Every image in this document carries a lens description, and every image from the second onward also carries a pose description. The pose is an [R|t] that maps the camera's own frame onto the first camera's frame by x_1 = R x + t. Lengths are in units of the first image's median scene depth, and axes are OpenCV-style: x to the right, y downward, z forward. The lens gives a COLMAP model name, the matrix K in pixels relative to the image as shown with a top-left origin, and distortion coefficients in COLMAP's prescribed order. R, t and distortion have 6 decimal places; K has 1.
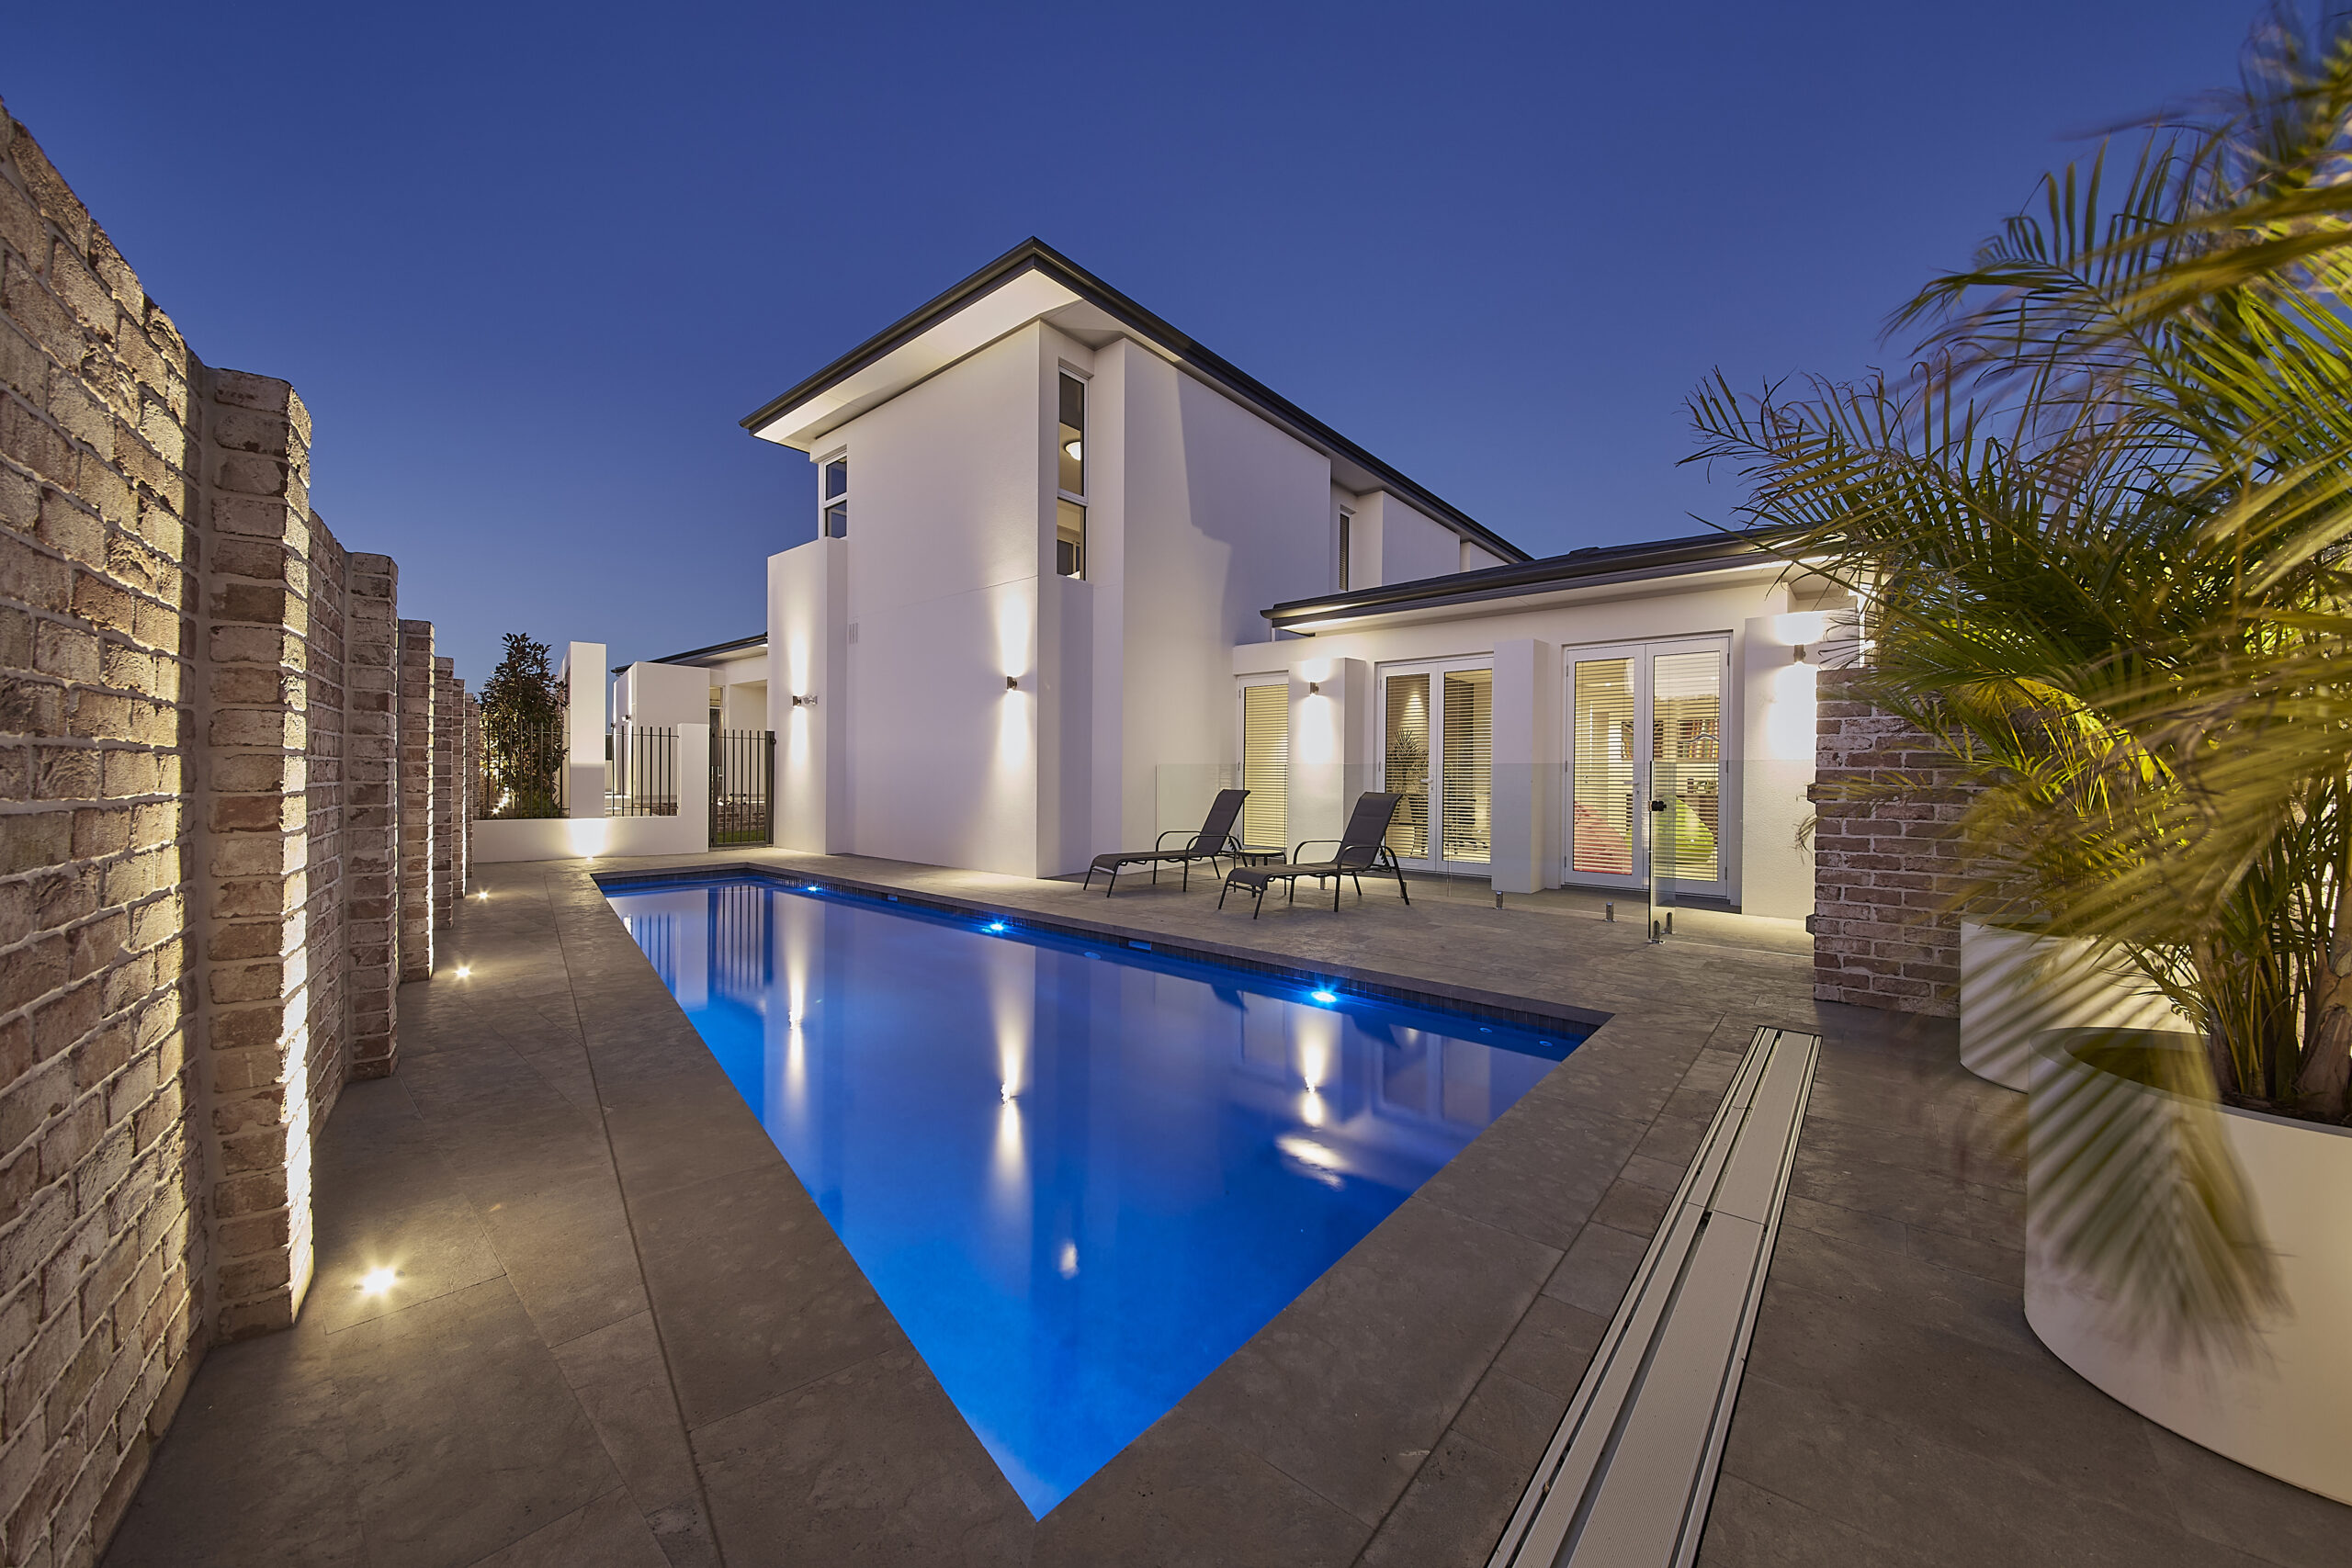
lens RADIAL K [[840.0, 0, 1176.5], [0, 840.0, 774.8], [0, 0, 1]] dist [-0.022625, -0.000769]
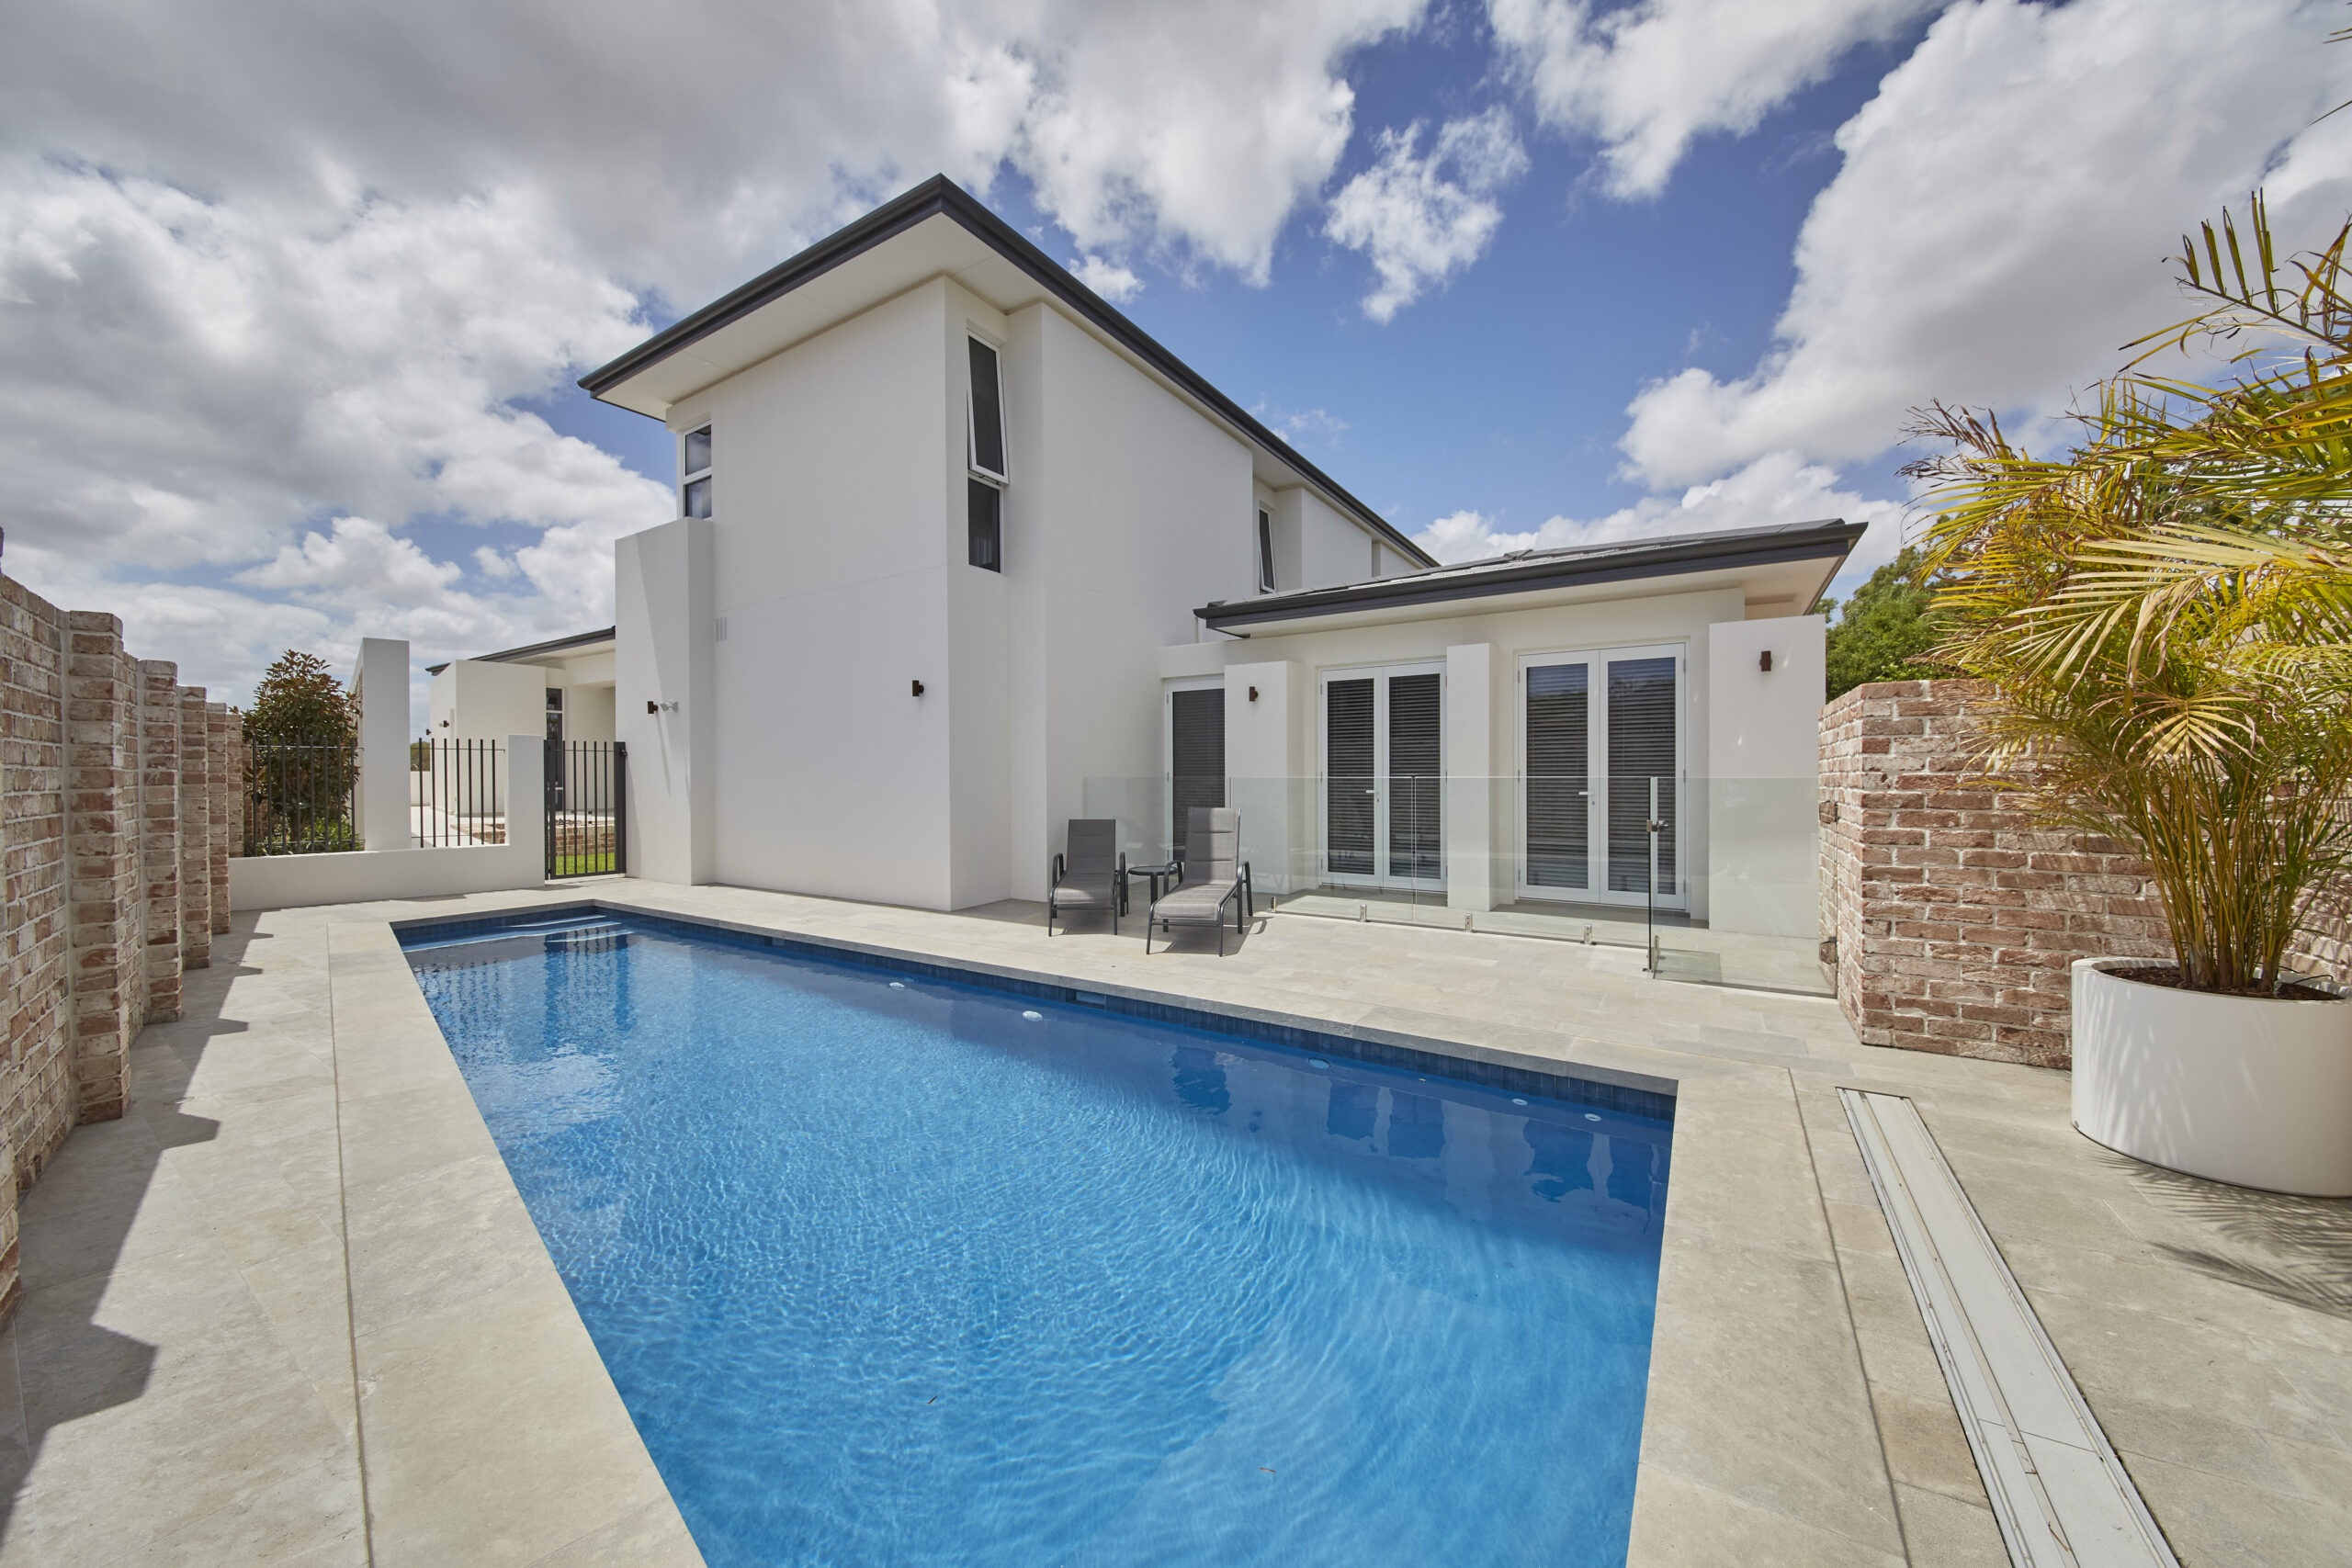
lens RADIAL K [[840.0, 0, 1175.4], [0, 840.0, 770.4], [0, 0, 1]] dist [-0.022625, -0.000769]
pose [[0.990563, -0.014104, 0.136333, -0.101251], [0.014516, 0.999893, -0.002029, -0.040316], [-0.136290, 0.003989, 0.990661, 0.201826]]
